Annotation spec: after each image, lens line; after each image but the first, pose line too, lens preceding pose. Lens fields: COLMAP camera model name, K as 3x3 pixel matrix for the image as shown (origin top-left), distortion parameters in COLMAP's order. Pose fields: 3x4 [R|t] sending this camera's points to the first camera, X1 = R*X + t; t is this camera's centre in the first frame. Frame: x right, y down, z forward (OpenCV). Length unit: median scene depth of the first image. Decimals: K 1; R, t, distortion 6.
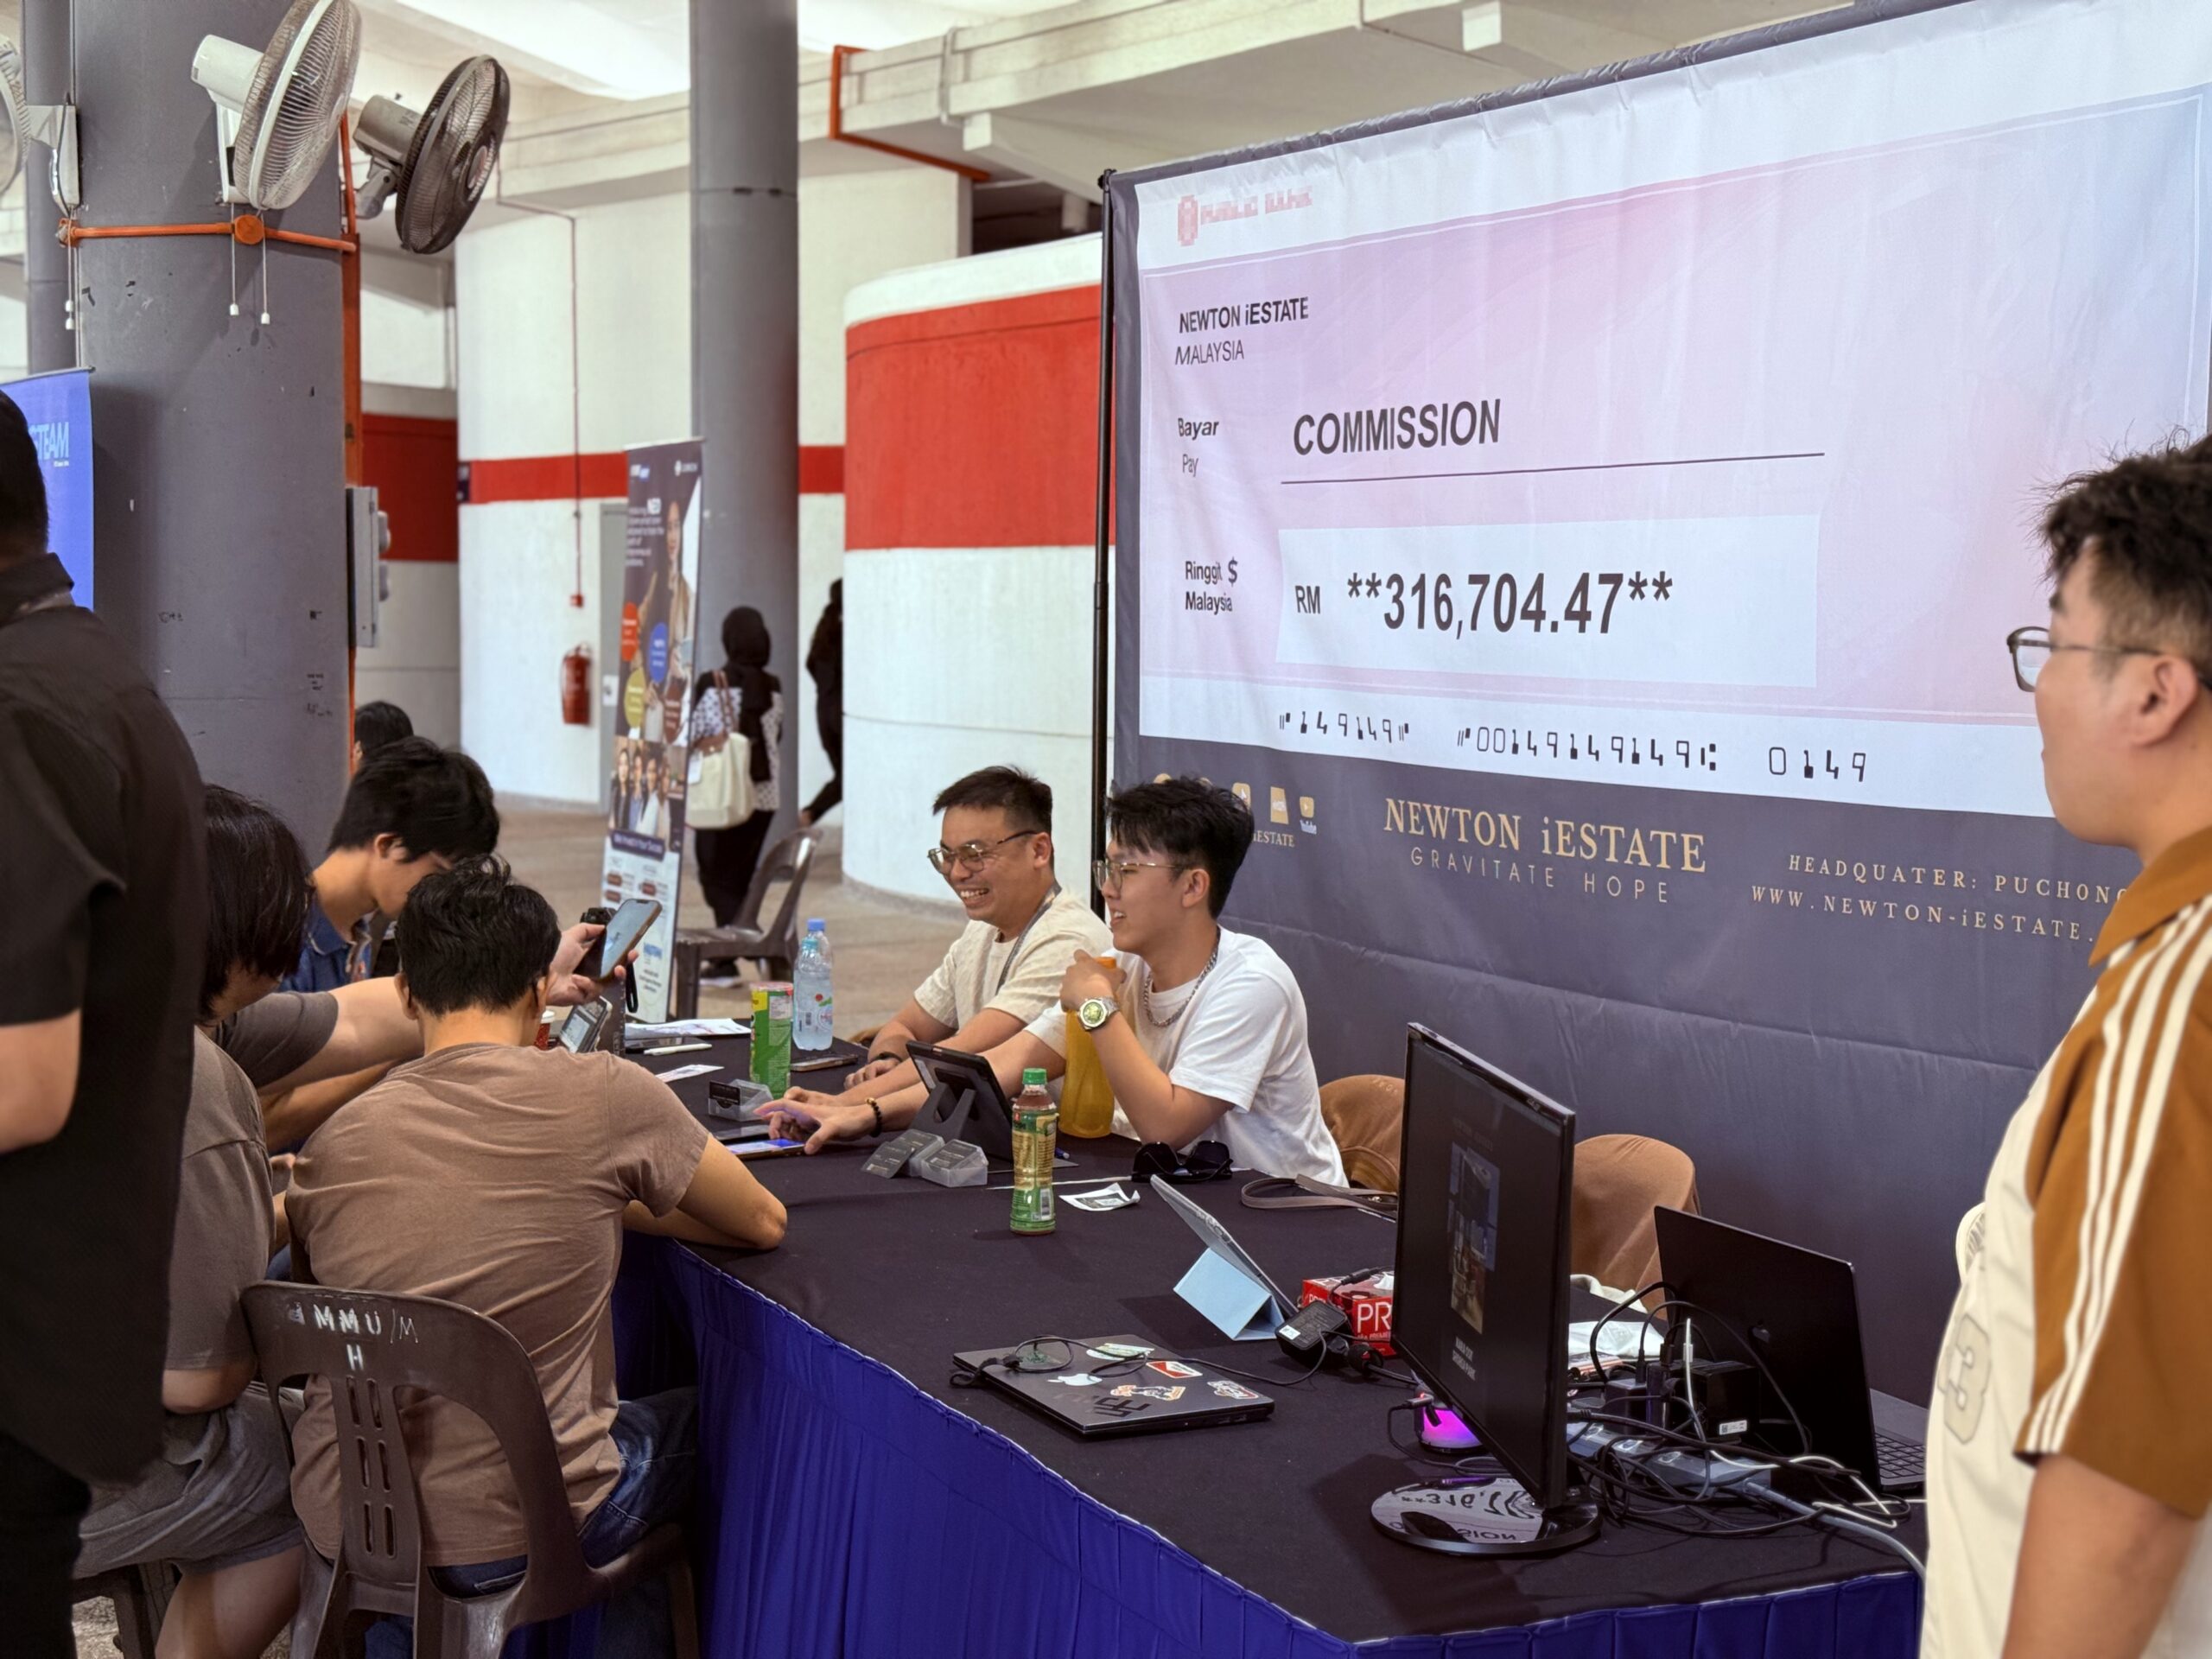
lens RADIAL K [[2997.6, 0, 1043.5], [0, 2997.6, 827.9], [0, 0, 1]] dist [0.261121, -0.659515]
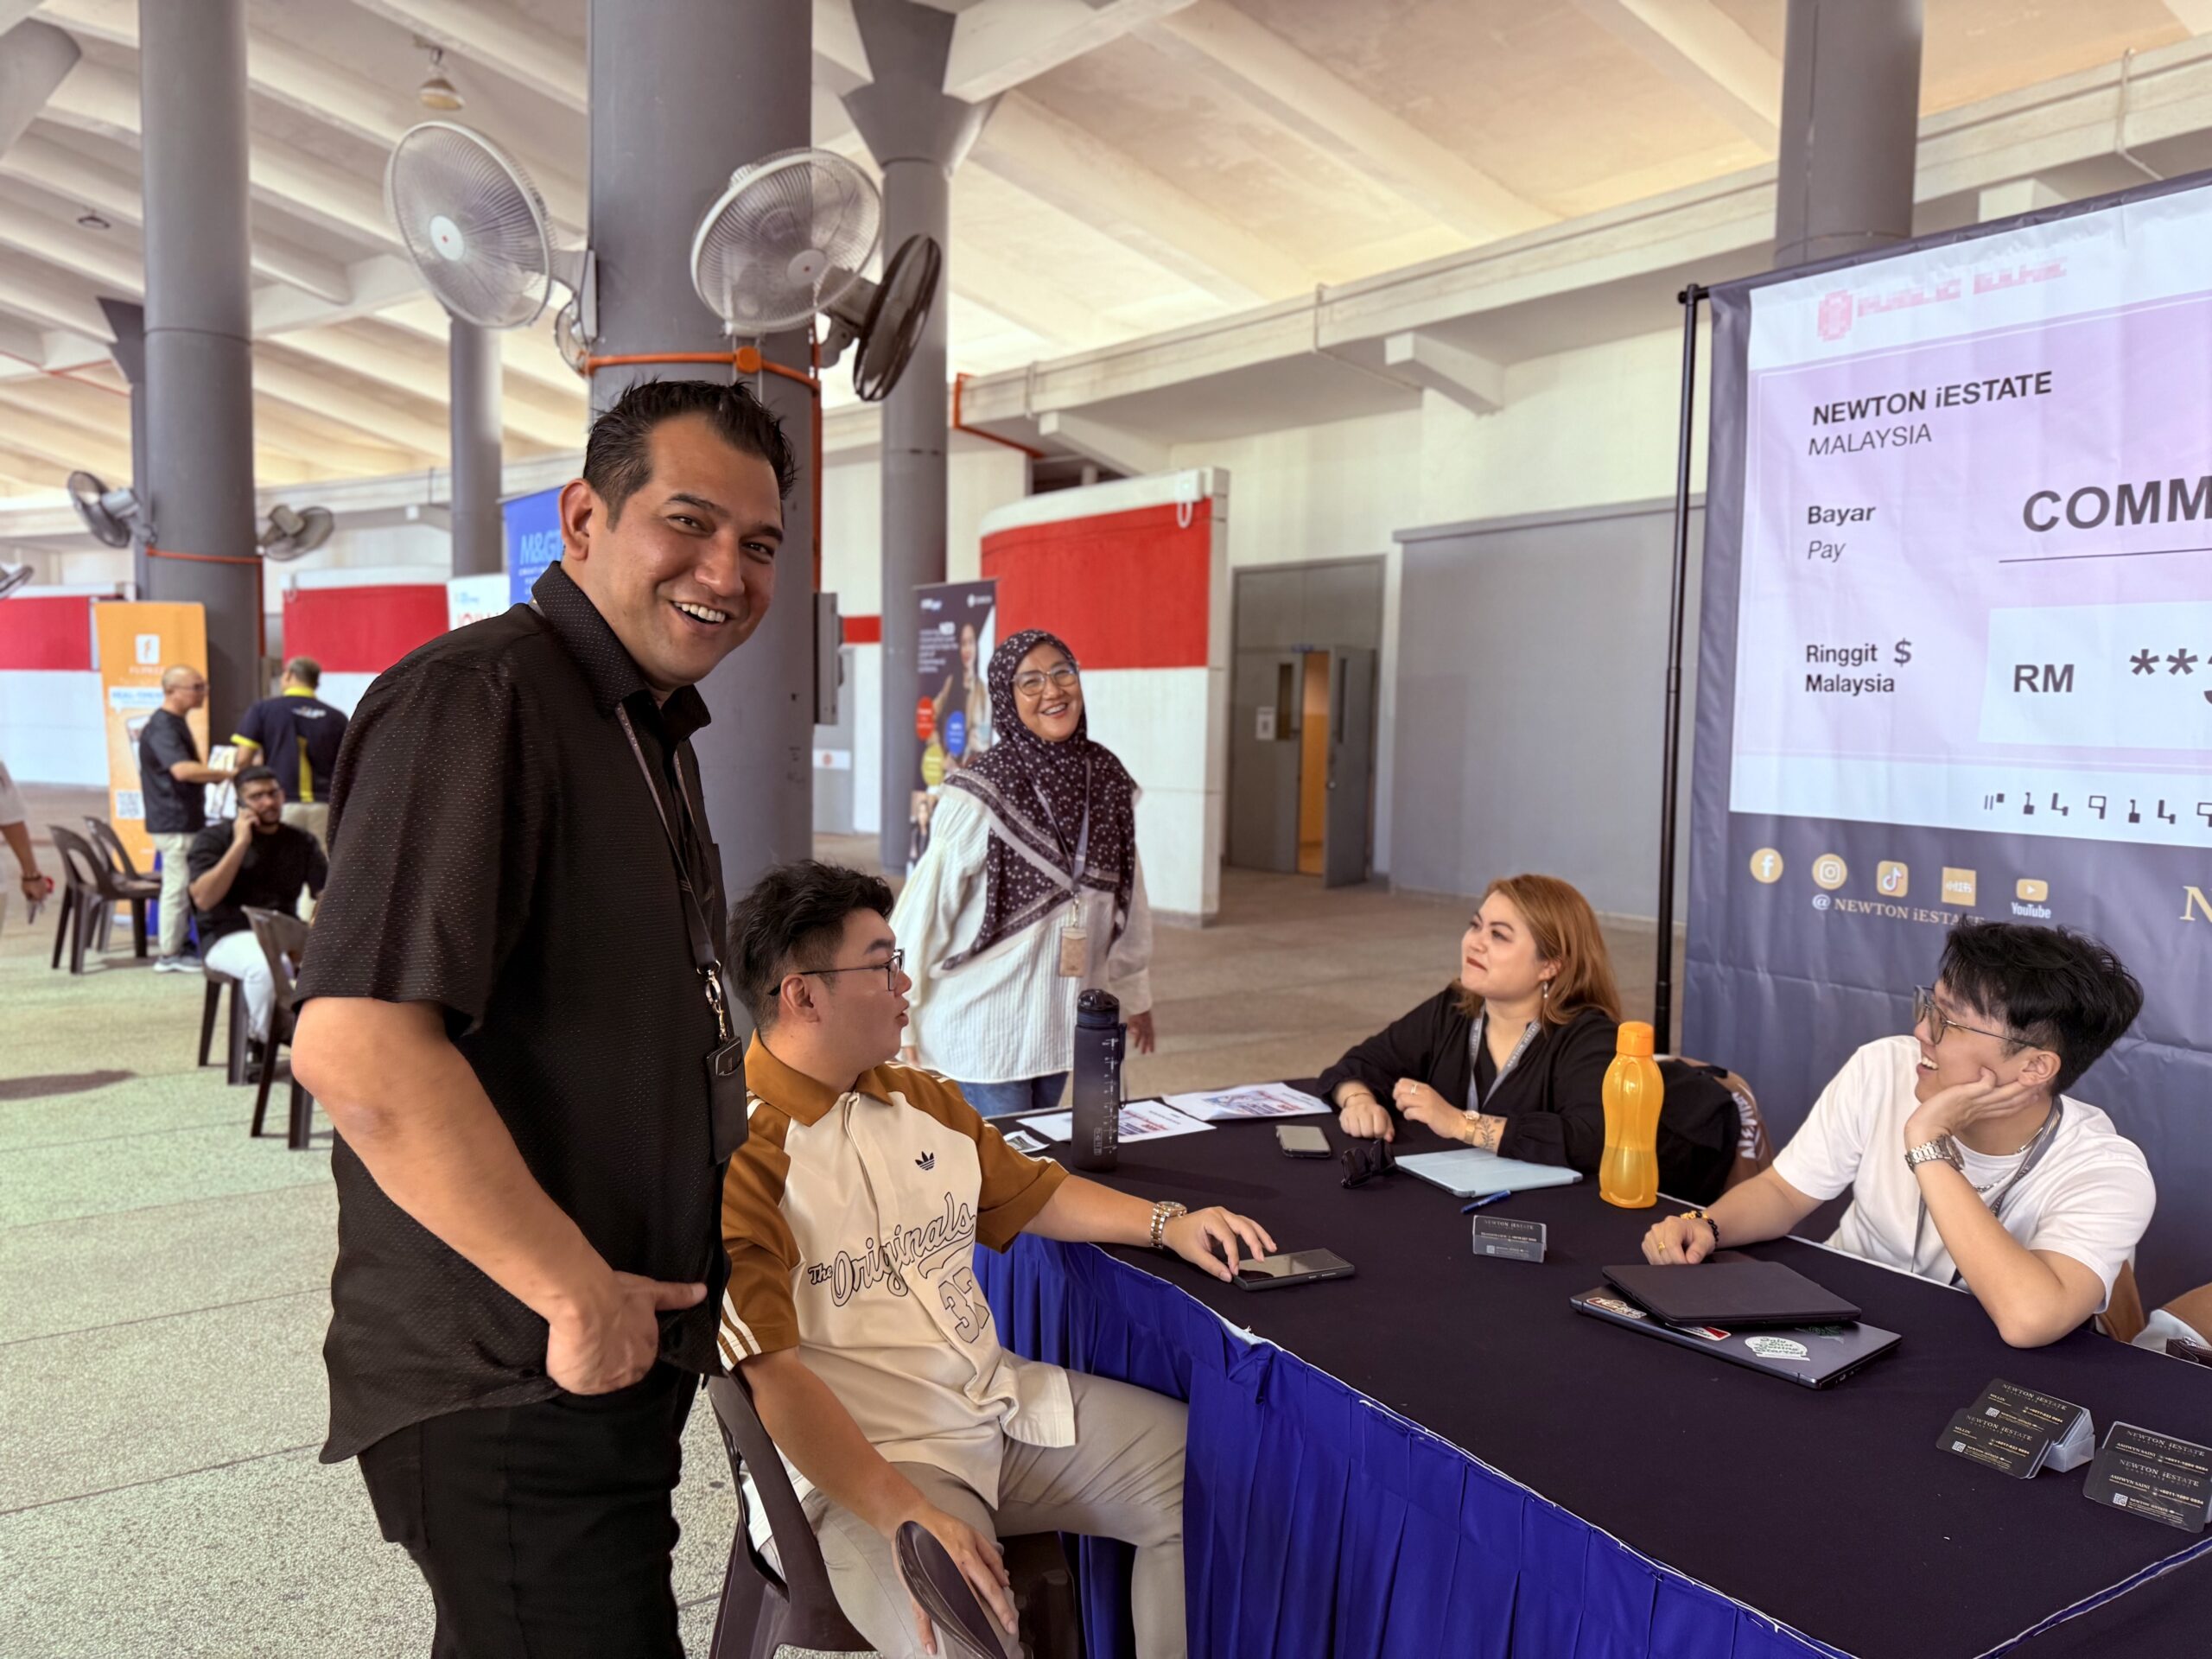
lens RADIAL K [[1528.3, 0, 1110.2], [0, 1528.3, 853.1], [0, 0, 1]] dist [0.049011, -0.058070]
pose [[0.994295, -0.013252, 0.105841, -0.273122], [0.010938, 0.999689, 0.022412, -0.033563], [-0.106106, -0.021126, 0.994130, 0.530602]]
